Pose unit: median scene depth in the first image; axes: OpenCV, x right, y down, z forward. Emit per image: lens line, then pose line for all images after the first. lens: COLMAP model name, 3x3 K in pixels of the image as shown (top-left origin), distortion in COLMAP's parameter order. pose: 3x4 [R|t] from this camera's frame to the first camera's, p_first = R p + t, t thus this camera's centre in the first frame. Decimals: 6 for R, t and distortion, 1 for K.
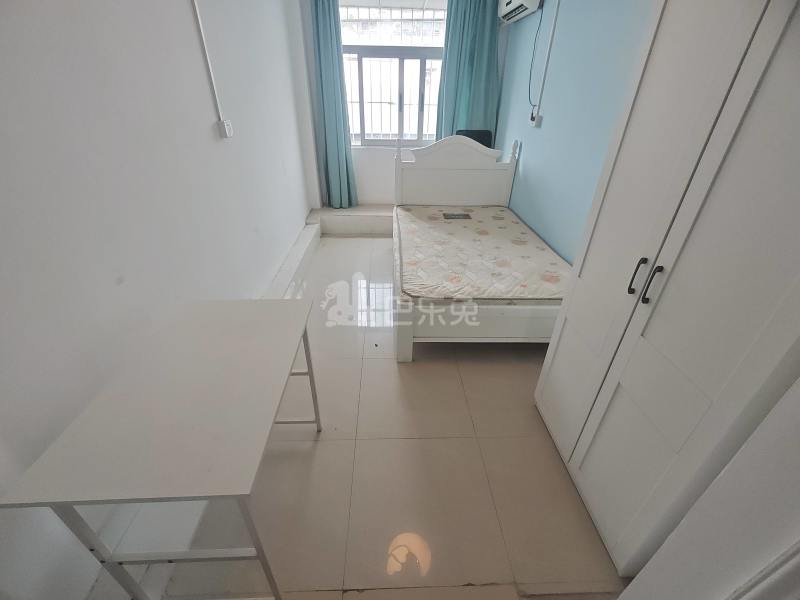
lens RADIAL K [[343.0, 0, 400.0], [0, 343.0, 300.0], [0, 0, 1]] dist [0.009244, 0.000146]
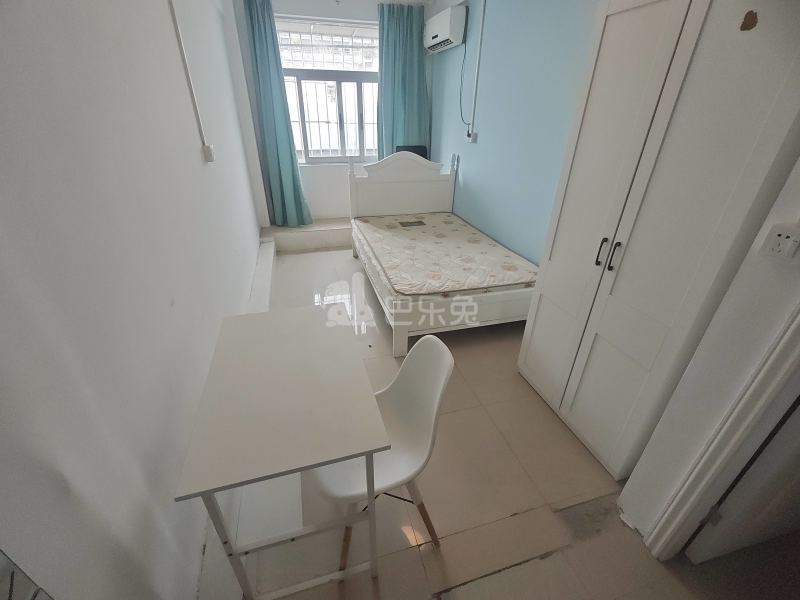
lens RADIAL K [[343.0, 0, 400.0], [0, 343.0, 300.0], [0, 0, 1]] dist [0.009244, 0.000146]
pose [[0.970949, -0.120316, 0.206838, -0.132700], [0.127118, 0.991689, -0.019867, 0.015516], [-0.202729, 0.045583, 0.978173, -0.055022]]
